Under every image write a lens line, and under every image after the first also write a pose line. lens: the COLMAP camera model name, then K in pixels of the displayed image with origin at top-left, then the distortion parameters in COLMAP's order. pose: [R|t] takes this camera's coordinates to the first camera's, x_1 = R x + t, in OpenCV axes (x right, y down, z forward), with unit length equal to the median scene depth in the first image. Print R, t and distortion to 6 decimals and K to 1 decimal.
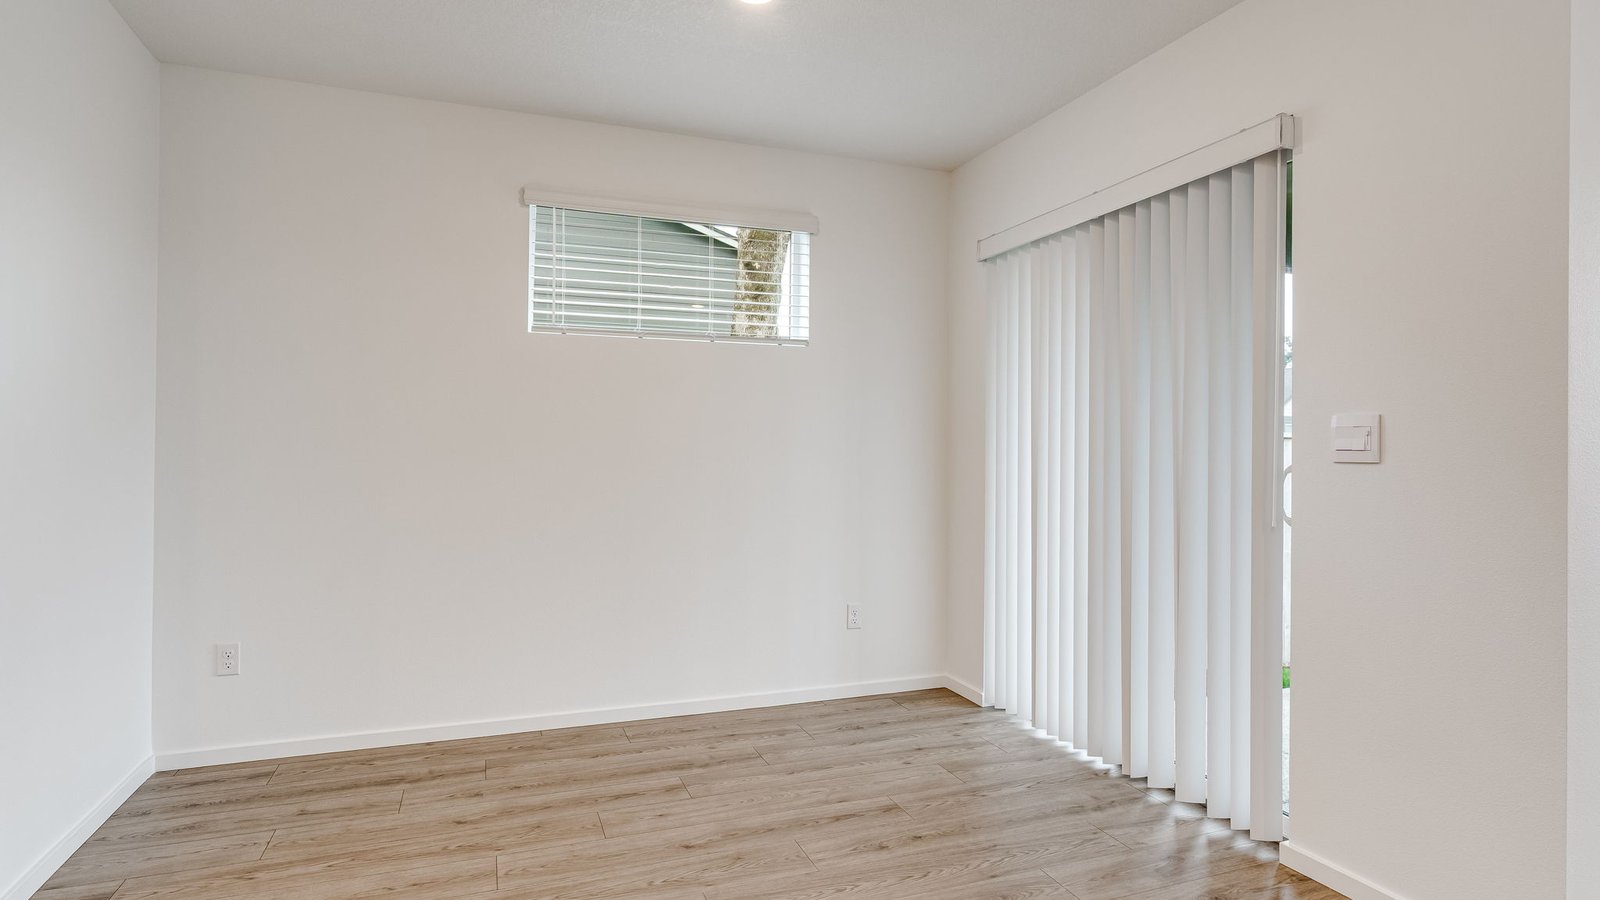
lens RADIAL K [[838.3, 0, 800.0], [0, 838.3, 450.0], [0, 0, 1]] dist [-0.002866, 0.000126]
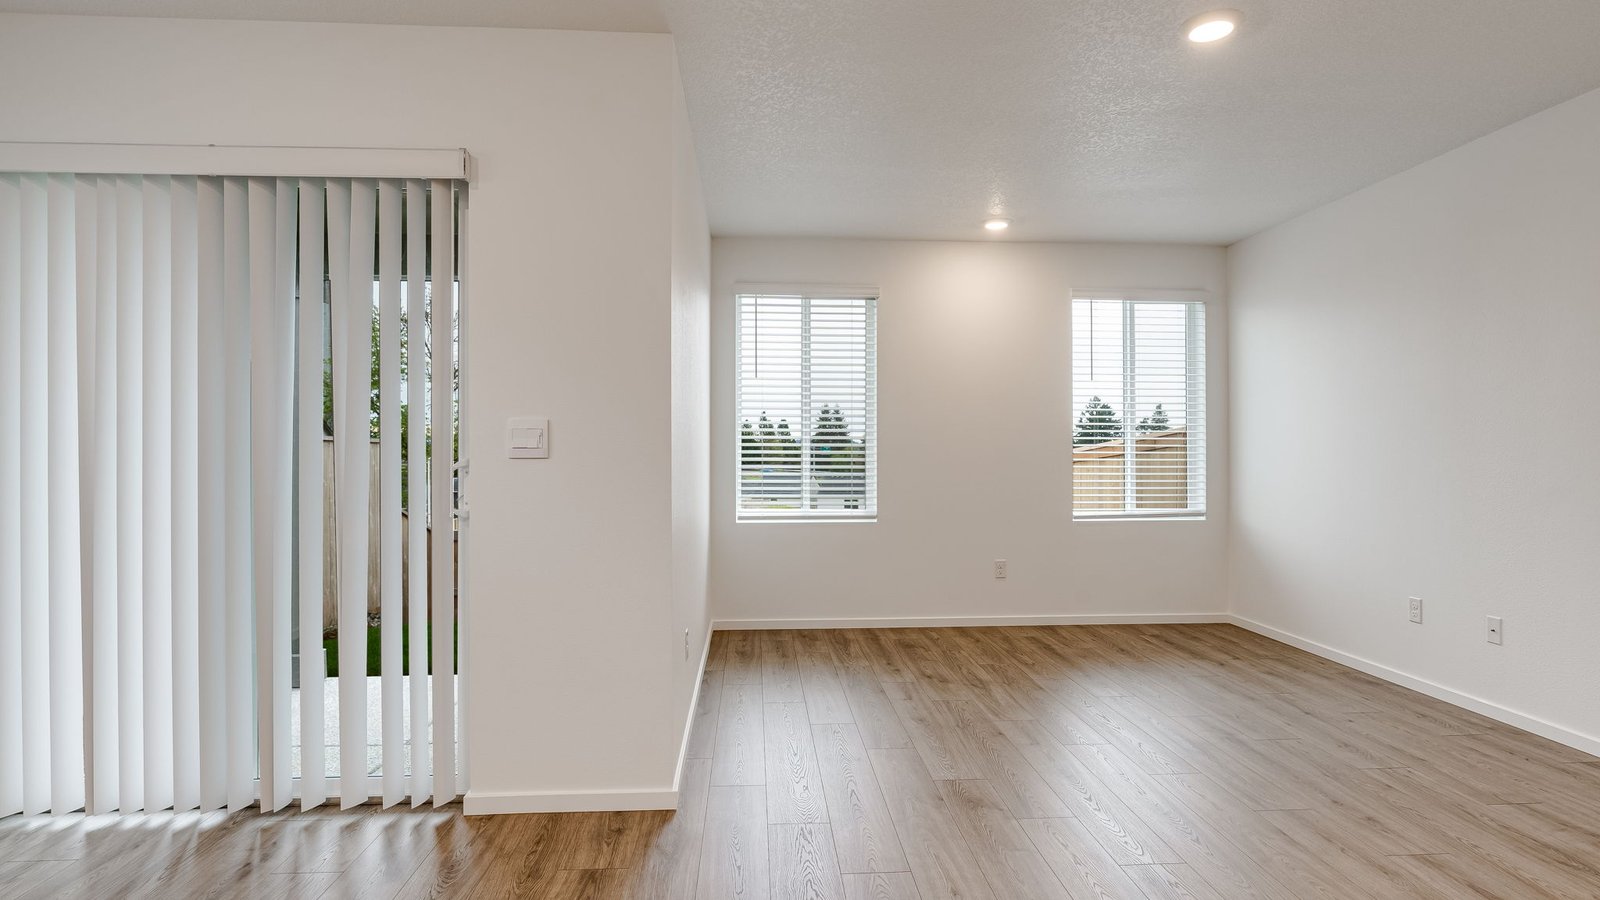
lens RADIAL K [[826.8, 0, 799.9], [0, 826.8, 446.8], [0, 0, 1]] dist [-0.000120, 0.001280]
pose [[0.296885, -0.004722, 0.954902, -0.288346], [0.005903, 0.999978, 0.003109, -0.002276], [-0.954895, 0.004714, 0.296906, 0.194795]]
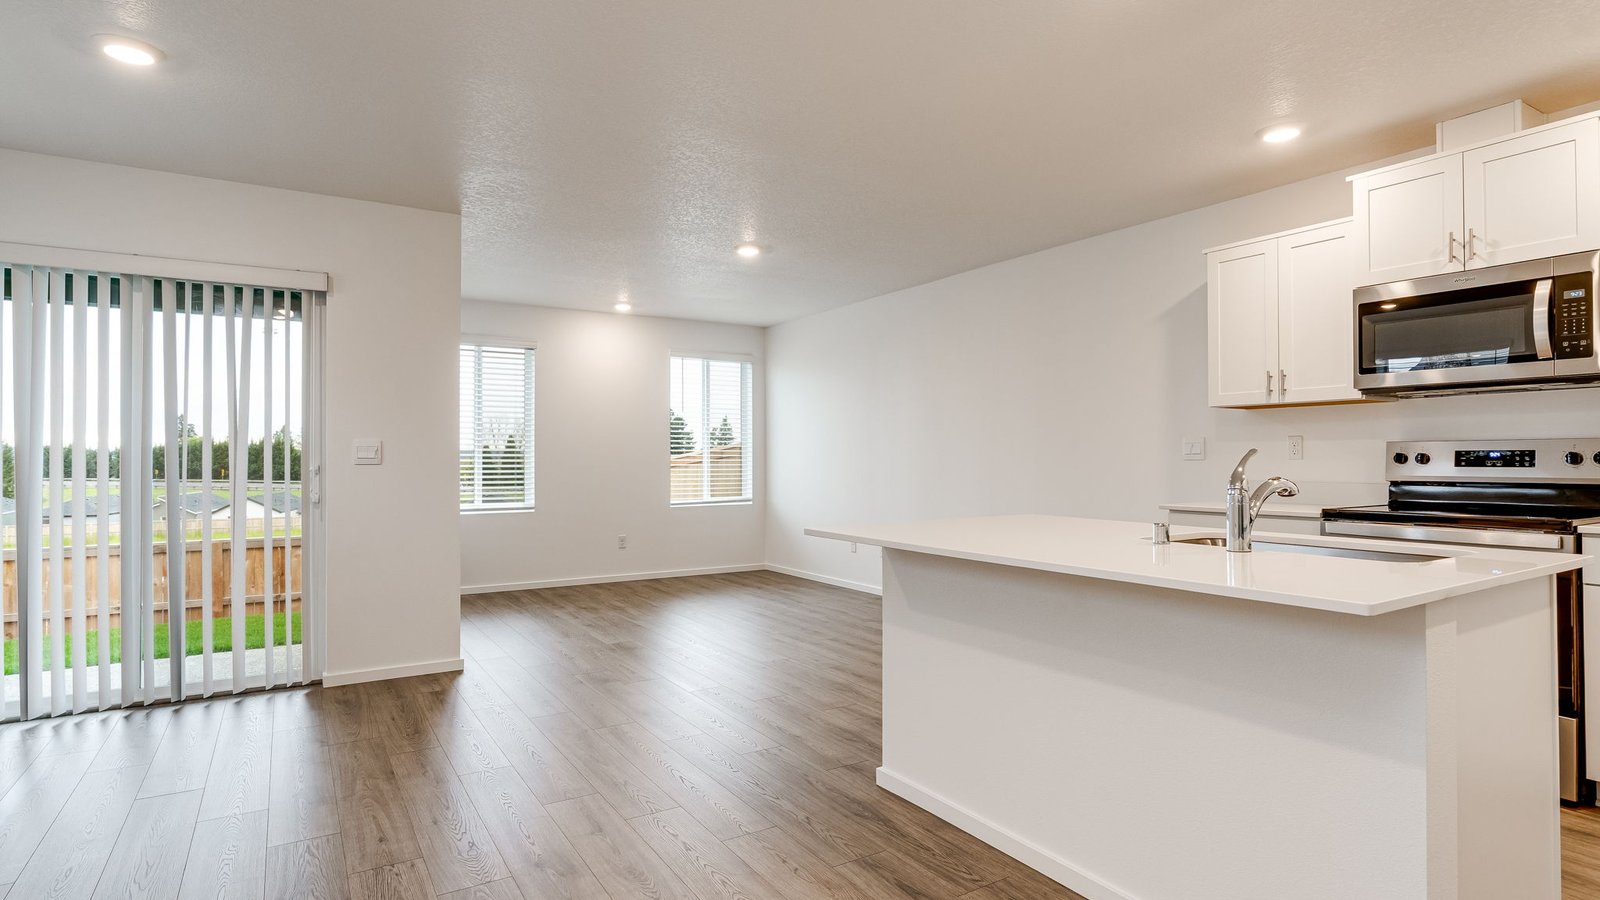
lens RADIAL K [[826.8, 0, 799.9], [0, 826.8, 446.8], [0, 0, 1]] dist [-0.000120, 0.001280]
pose [[-0.196939, 0.005393, 0.980401, -1.128644], [0.004466, 0.999979, -0.004603, -0.010195], [-0.980406, 0.003471, -0.196959, 0.283045]]
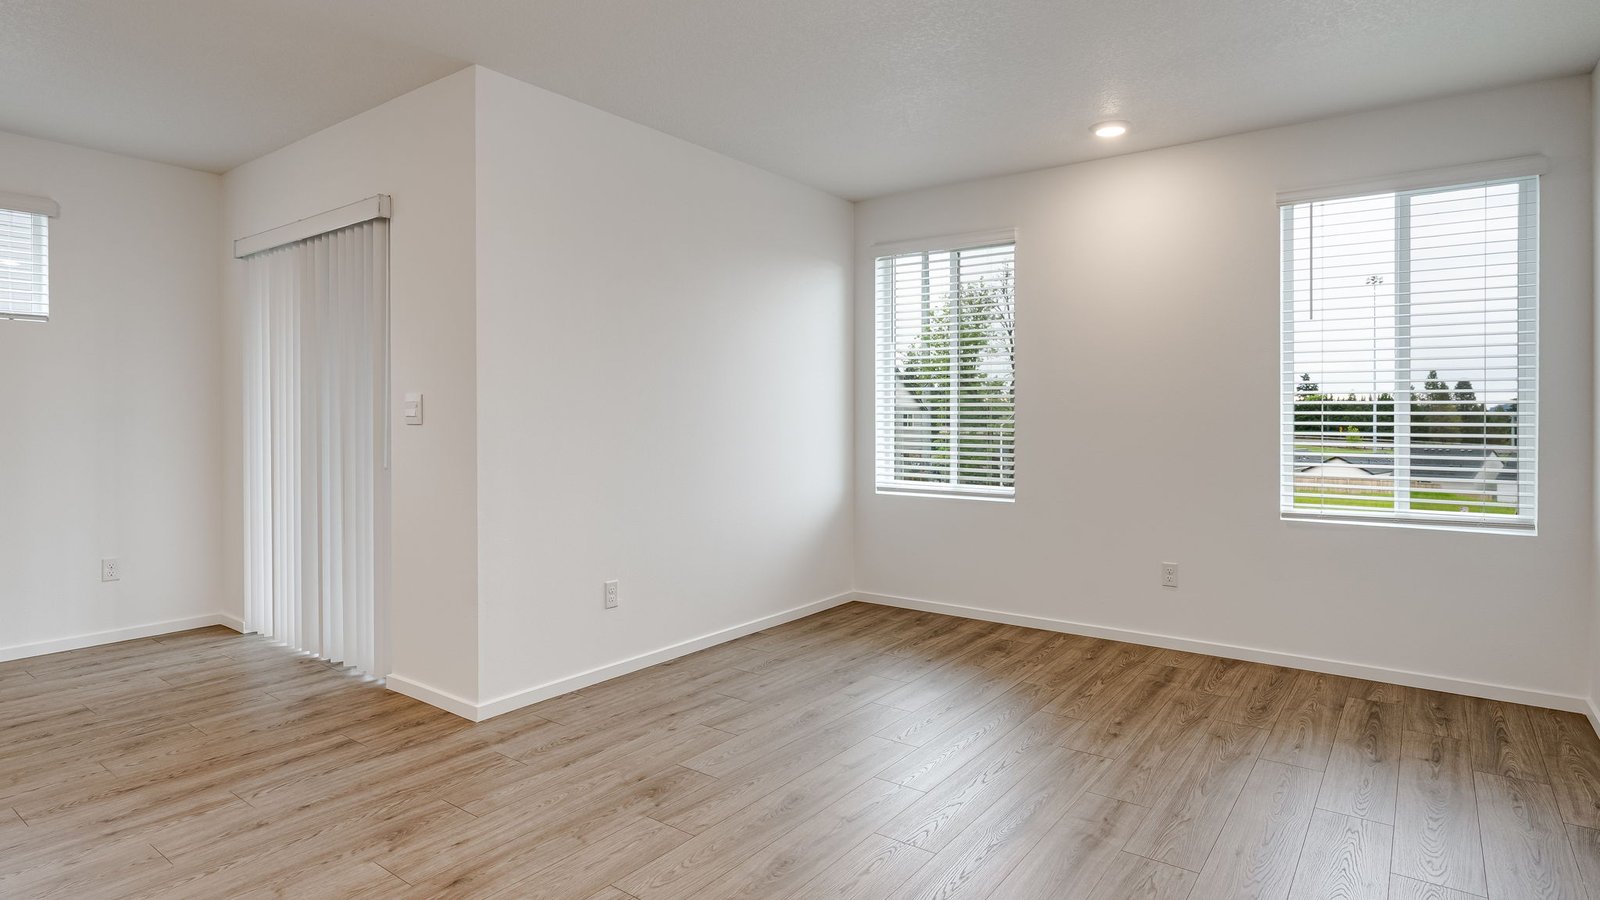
lens RADIAL K [[844.5, 0, 804.8], [0, 844.5, 422.1], [0, 0, 1]] dist [-0.001963, -0.001030]
pose [[0.841877, -0.010783, 0.539561, 0.320518], [0.006795, 0.999933, 0.009382, 0.000785], [-0.539626, -0.004232, 0.841894, -0.572643]]
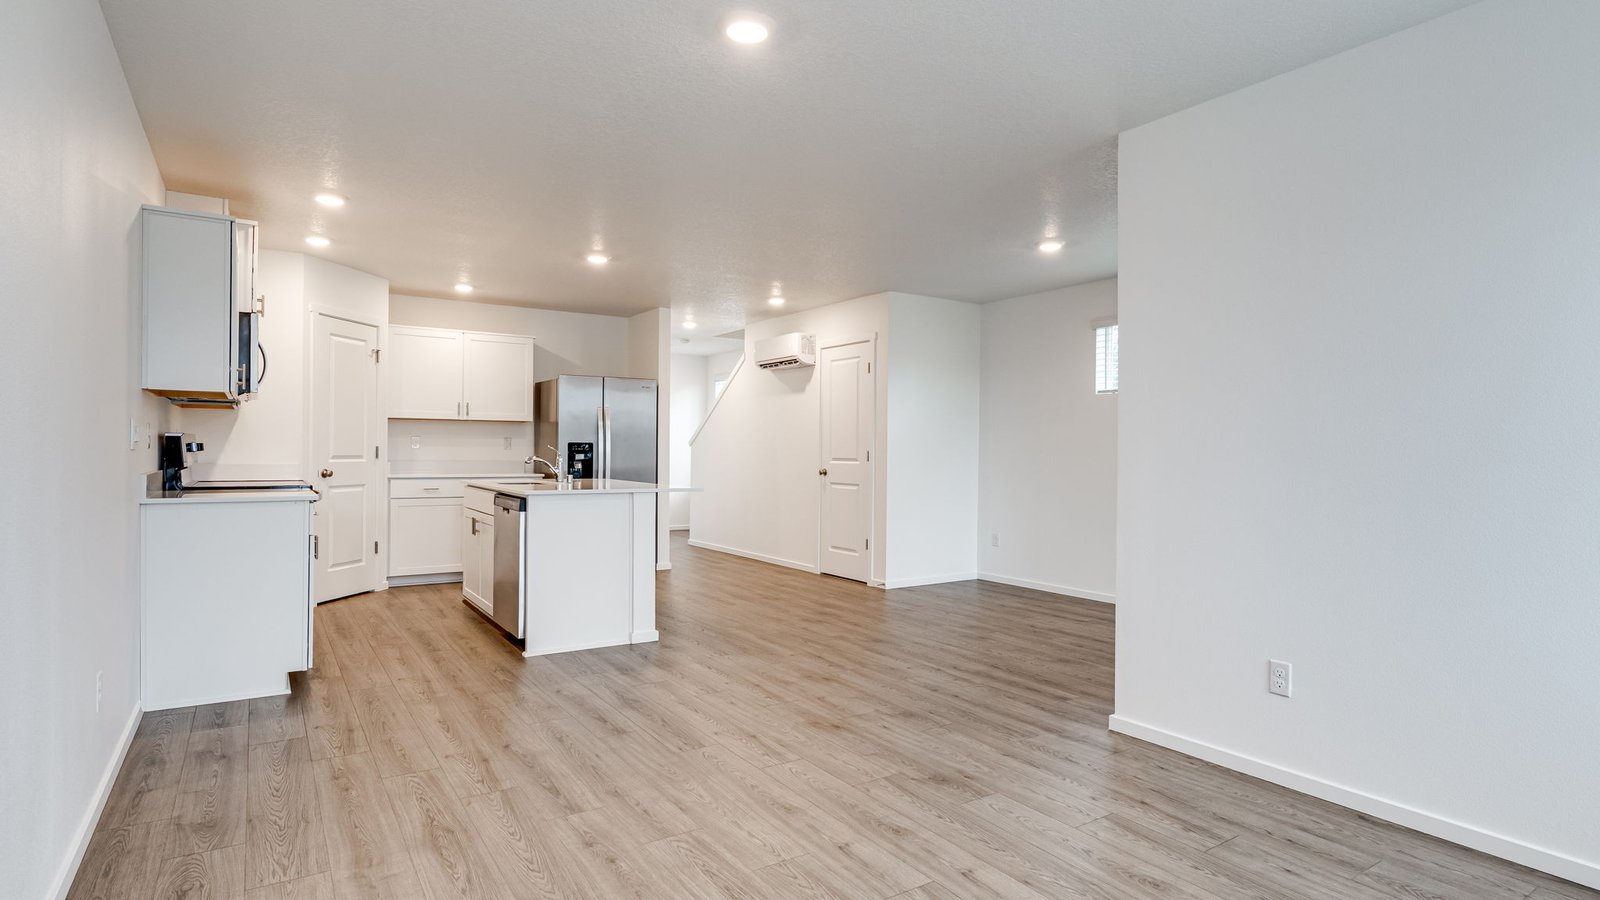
lens RADIAL K [[820.2, 0, 800.0], [0, 820.2, 450.0], [0, 0, 1]] dist [-0.002416, 0.002127]
pose [[0.223646, -0.005467, -0.974655, 1.634721], [-0.010499, 0.999913, -0.008018, 0.010549], [0.974614, 0.012027, 0.223569, -0.113217]]
